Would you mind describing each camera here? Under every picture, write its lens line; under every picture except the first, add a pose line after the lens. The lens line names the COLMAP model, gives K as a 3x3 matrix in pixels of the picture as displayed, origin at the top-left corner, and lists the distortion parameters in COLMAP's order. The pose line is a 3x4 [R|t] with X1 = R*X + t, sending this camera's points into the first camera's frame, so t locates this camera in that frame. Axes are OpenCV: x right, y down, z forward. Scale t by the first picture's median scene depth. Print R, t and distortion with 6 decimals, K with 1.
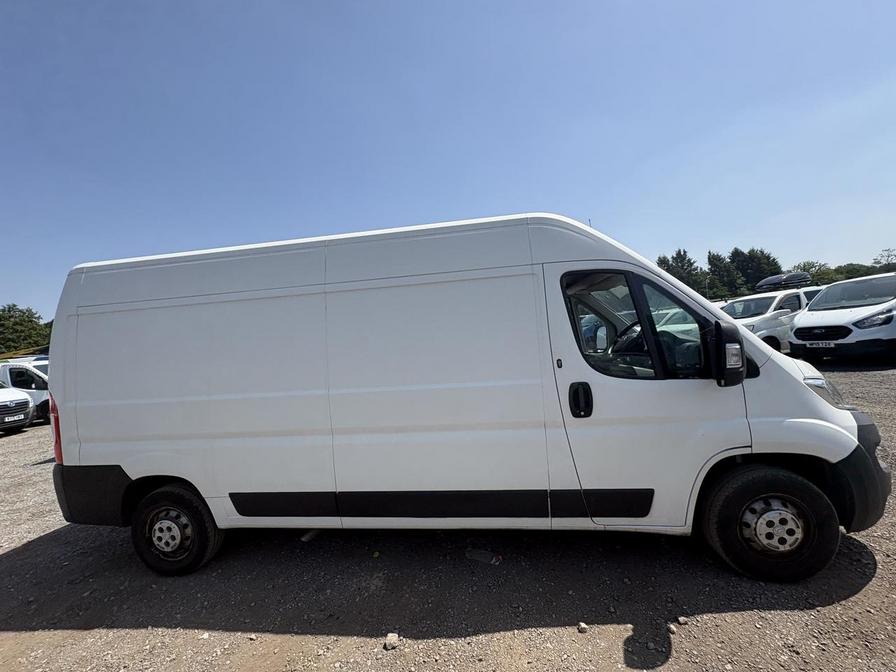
lens RADIAL K [[358.6, 0, 442.4], [0, 358.6, 337.8], [0, 0, 1]] dist [-0.001471, 0.000707]
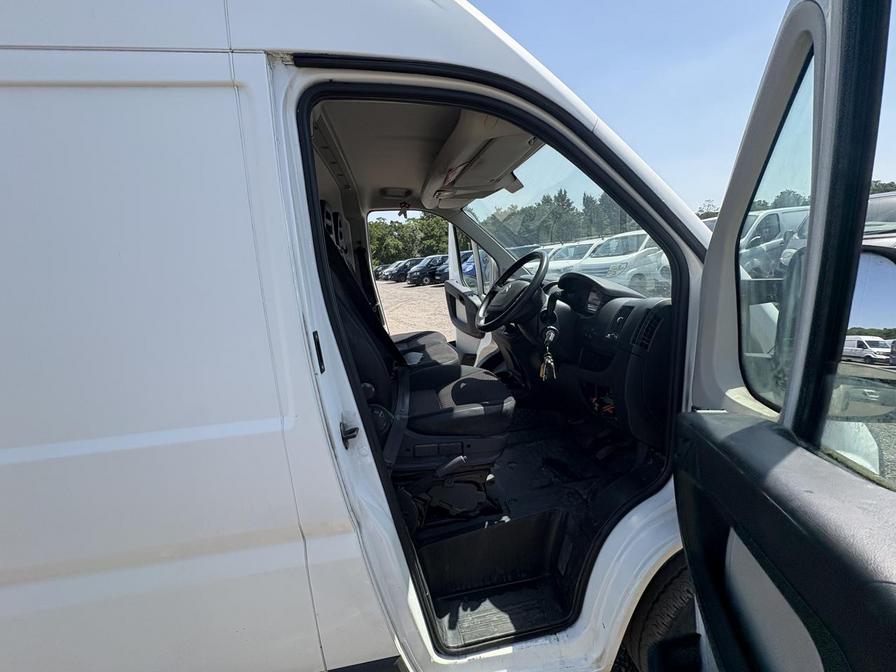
lens RADIAL K [[358.6, 0, 451.4], [0, 358.6, 332.6], [0, 0, 1]] dist [-0.001471, 0.000707]
pose [[0.953890, -0.047332, 0.296401, 0.070623], [-0.002263, 0.986326, 0.164788, -0.005032], [-0.300148, -0.157860, 0.940740, 0.135663]]
